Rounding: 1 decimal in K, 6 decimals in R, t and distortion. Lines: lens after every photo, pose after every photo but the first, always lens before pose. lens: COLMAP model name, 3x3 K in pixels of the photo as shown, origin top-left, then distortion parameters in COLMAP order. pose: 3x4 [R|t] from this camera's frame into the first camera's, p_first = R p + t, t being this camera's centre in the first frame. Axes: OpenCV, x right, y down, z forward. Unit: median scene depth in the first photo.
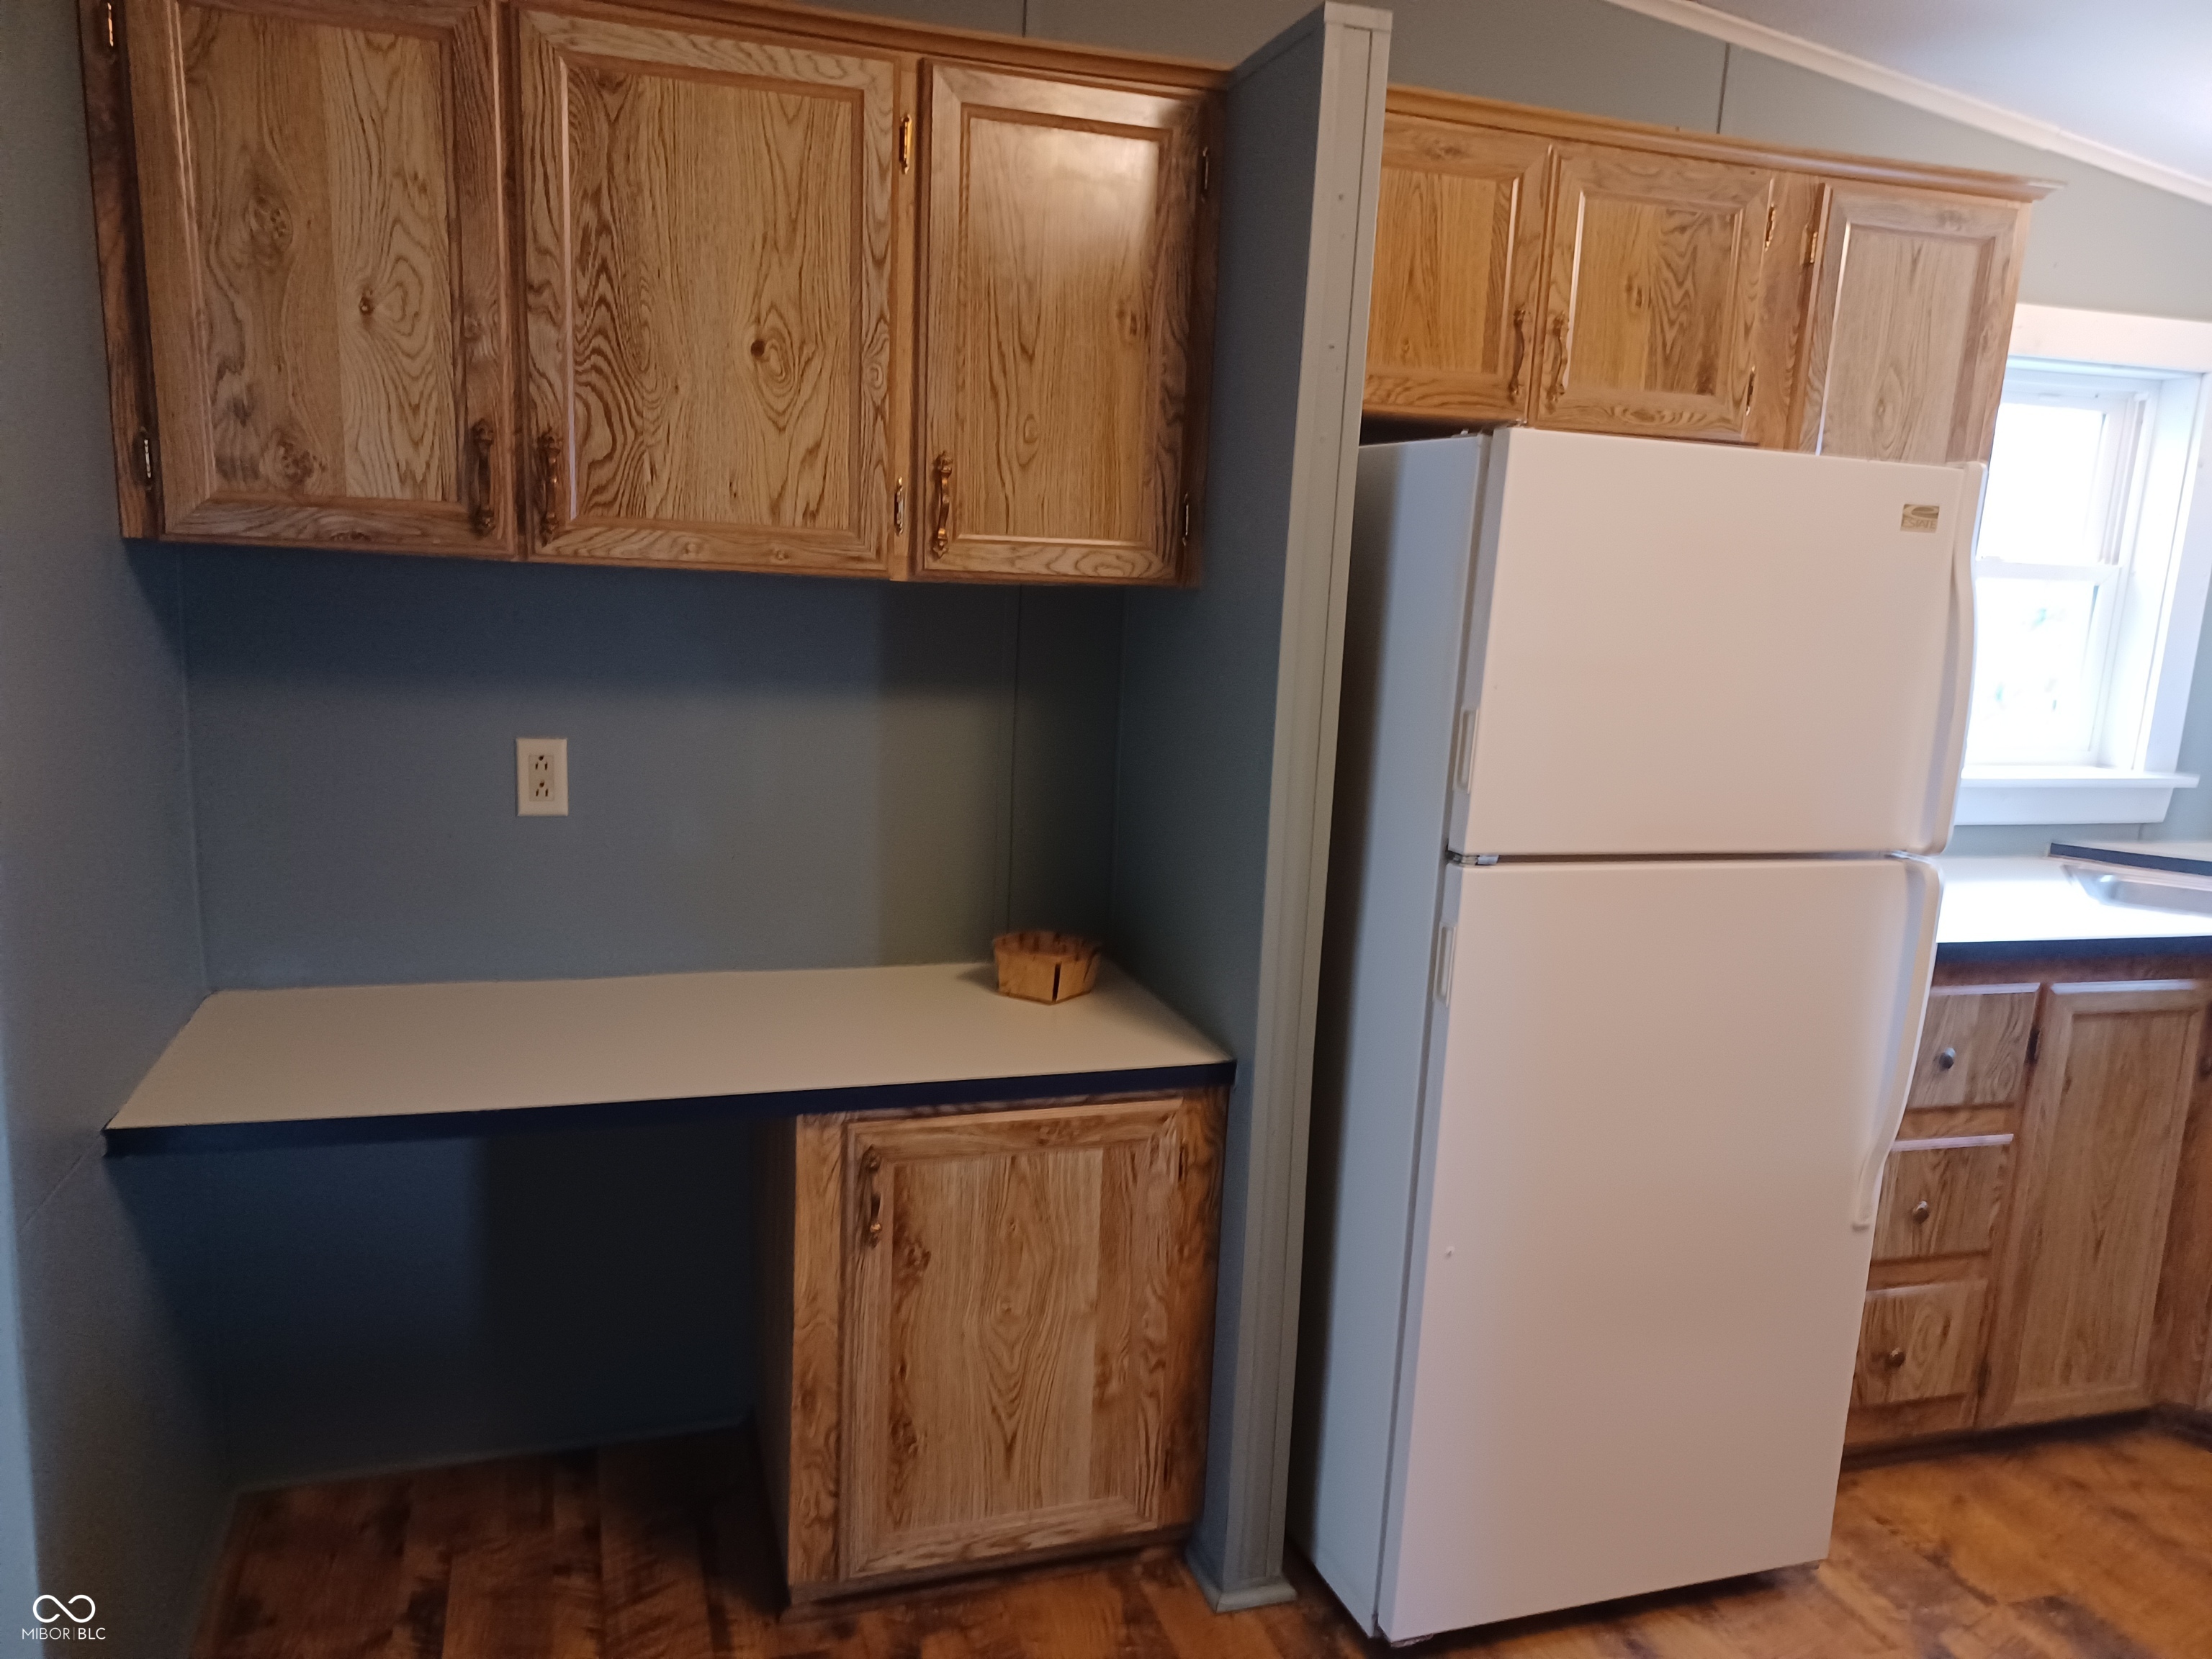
lens RADIAL K [[1584.6, 0, 1108.4], [0, 1584.6, 834.4], [0, 0, 1]] dist [0.089913, -0.004456]
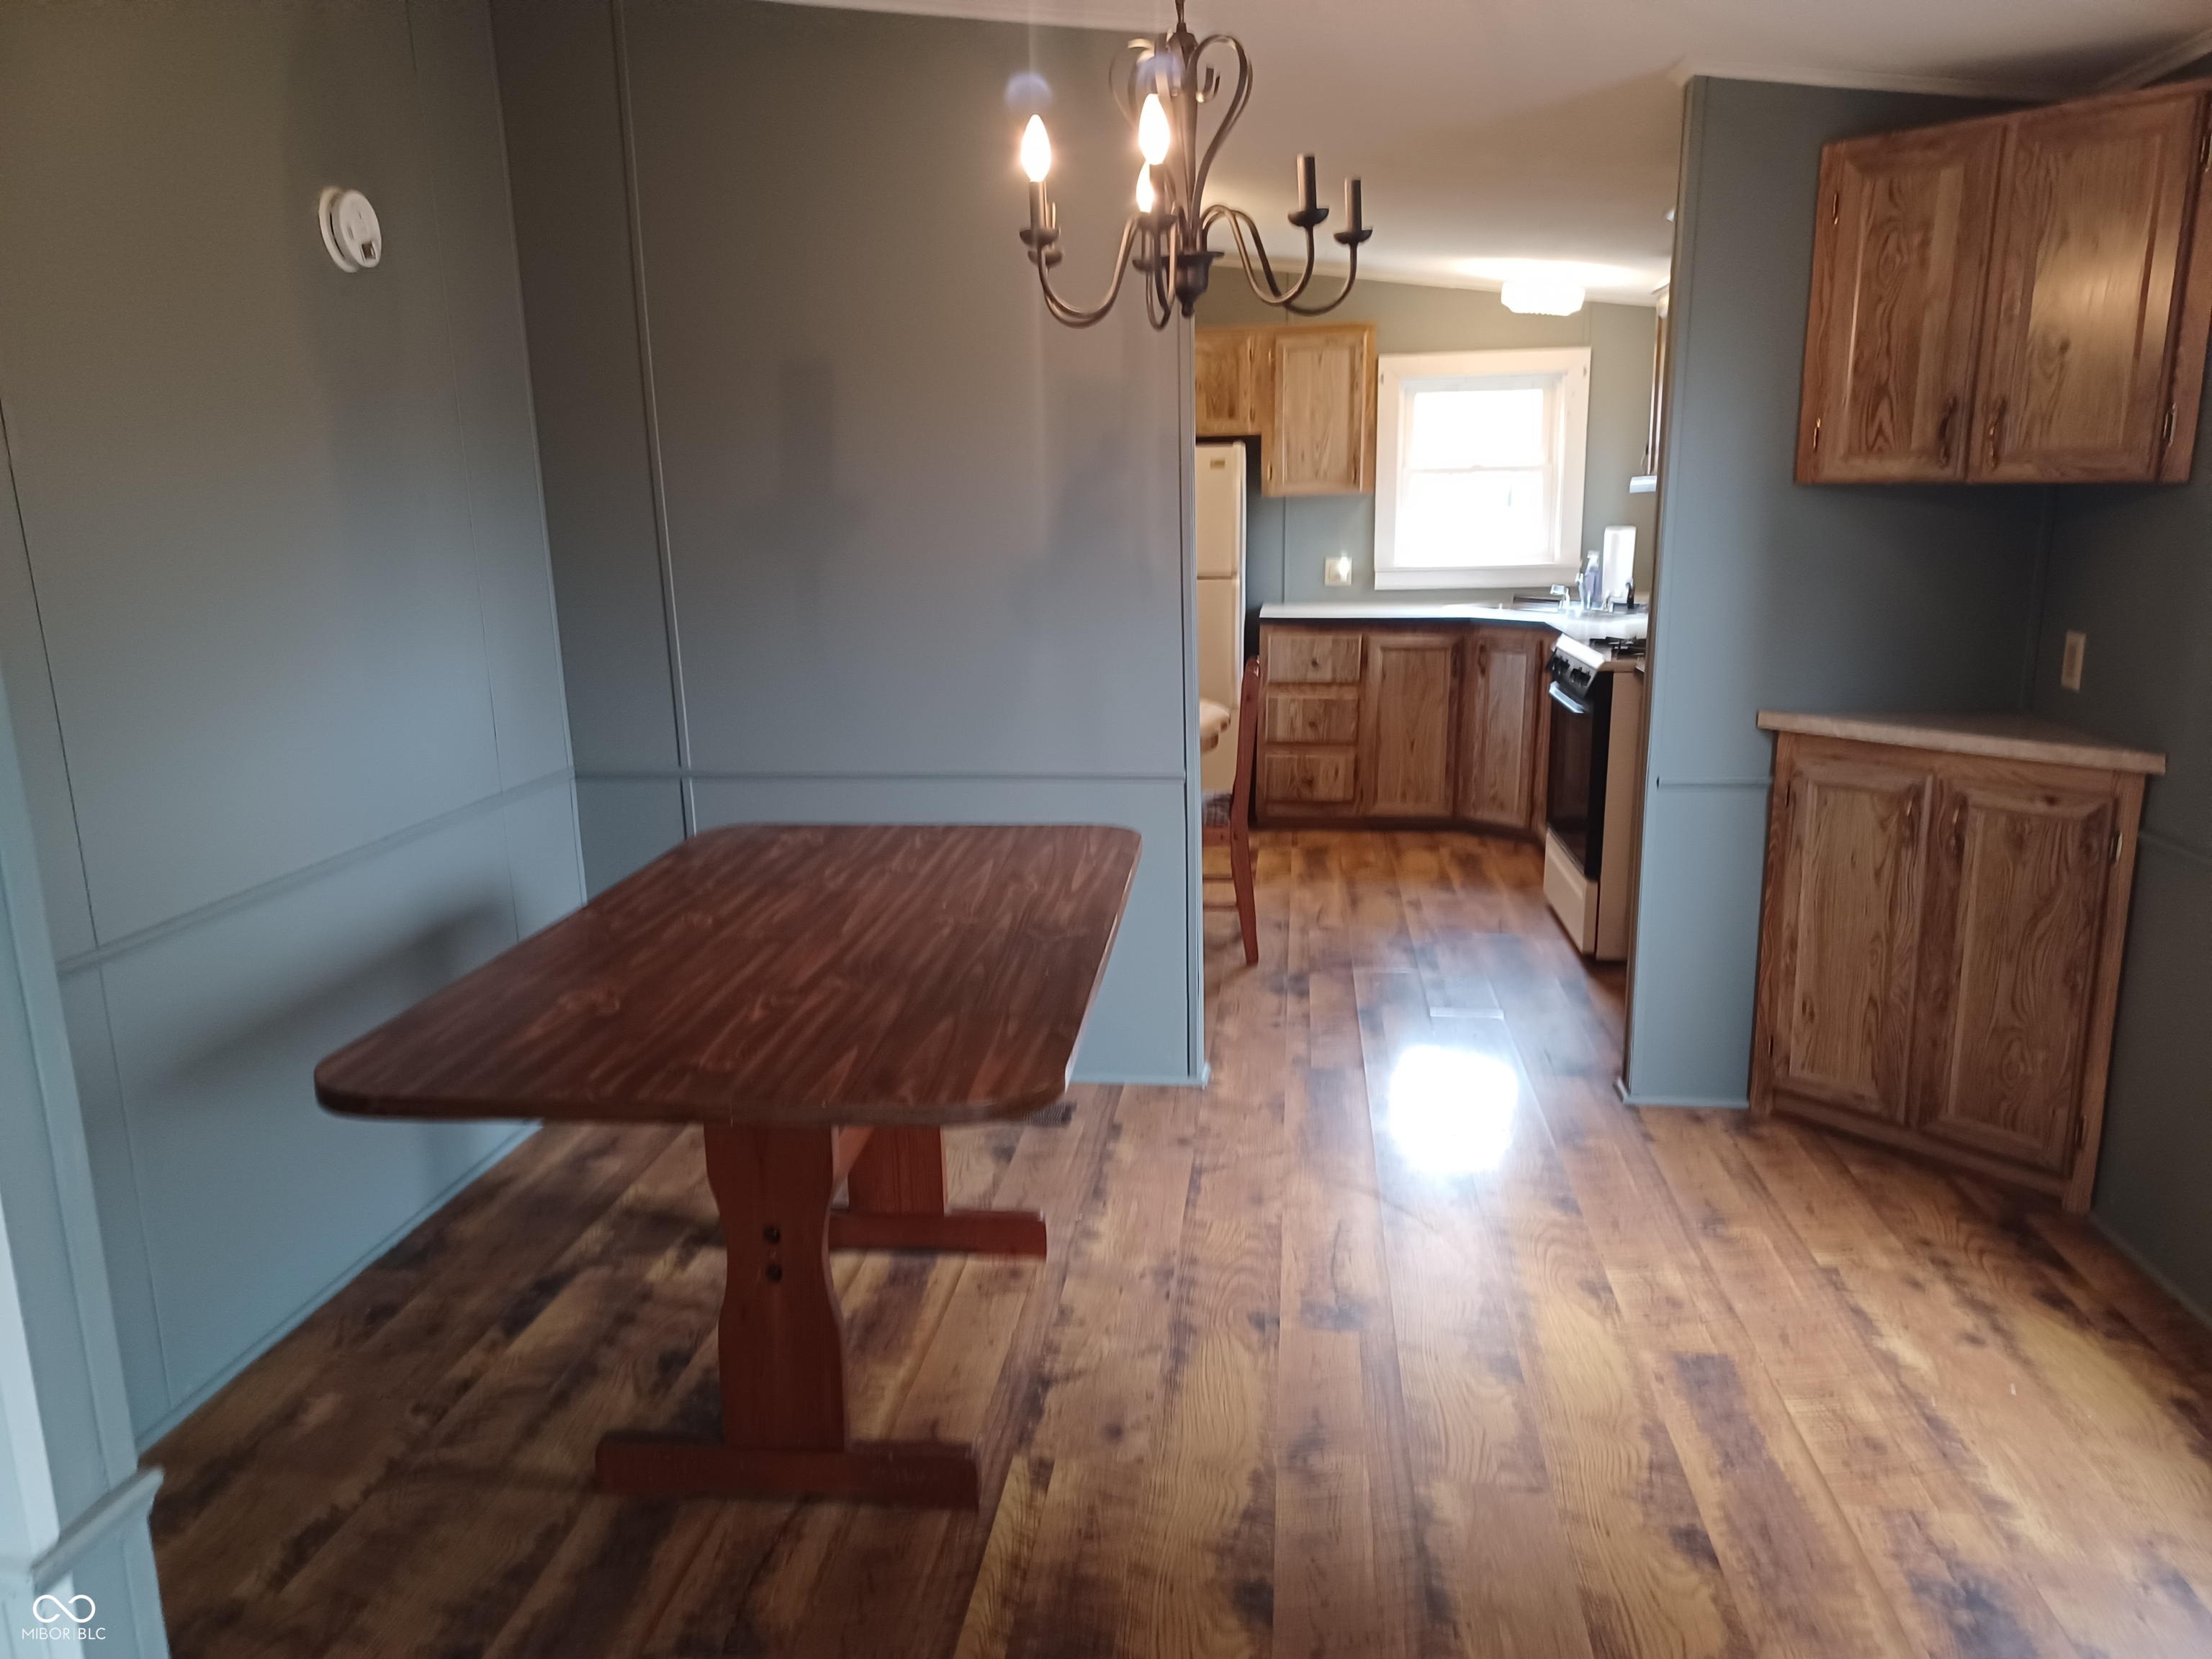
lens RADIAL K [[1584.6, 0, 1106.3], [0, 1584.6, 834.3], [0, 0, 1]] dist [0.089913, -0.004456]
pose [[0.913442, 0.025425, -0.406173, 1.199496], [-0.012727, 0.999343, 0.033935, 0.318475], [0.406769, -0.025828, 0.913166, -1.458061]]
